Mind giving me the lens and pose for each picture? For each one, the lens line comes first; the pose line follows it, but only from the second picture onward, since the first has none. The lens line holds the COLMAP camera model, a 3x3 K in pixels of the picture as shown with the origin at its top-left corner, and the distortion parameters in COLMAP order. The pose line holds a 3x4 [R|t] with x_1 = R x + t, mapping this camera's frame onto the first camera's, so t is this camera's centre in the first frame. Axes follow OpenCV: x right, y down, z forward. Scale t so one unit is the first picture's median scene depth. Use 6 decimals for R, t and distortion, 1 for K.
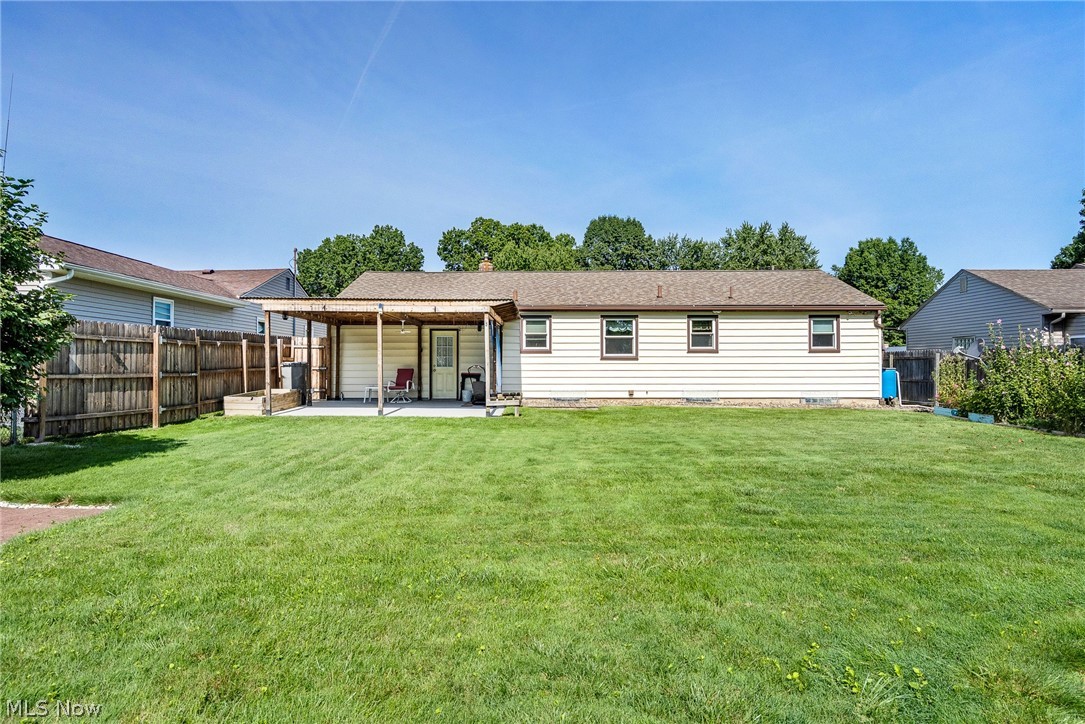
lens RADIAL K [[665.7, 0, 541.1], [0, 665.7, 362.3], [0, 0, 1]] dist [-0.006947, -0.001211]
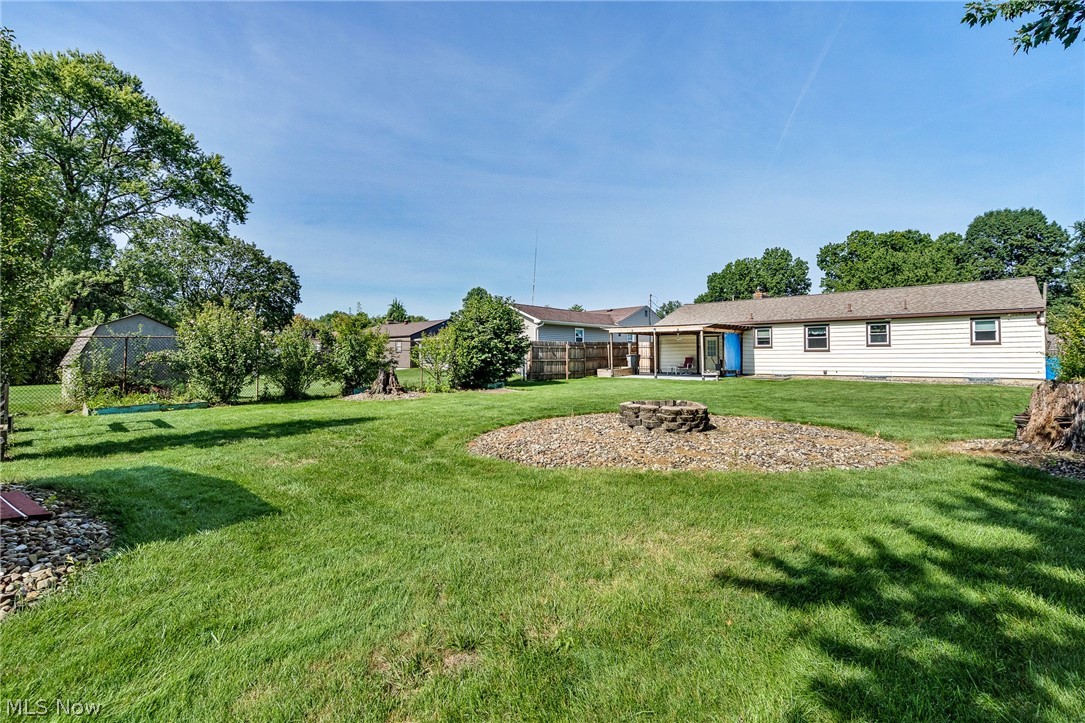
lens RADIAL K [[515.9, 0, 543.0], [0, 515.9, 360.7], [0, 0, 1]] dist [0.000199, -0.000032]
pose [[0.765437, 0.001767, -0.643508, 0.417642], [0.007965, 0.999894, 0.012220, -0.002362], [0.643461, -0.014479, 0.765342, -0.402203]]
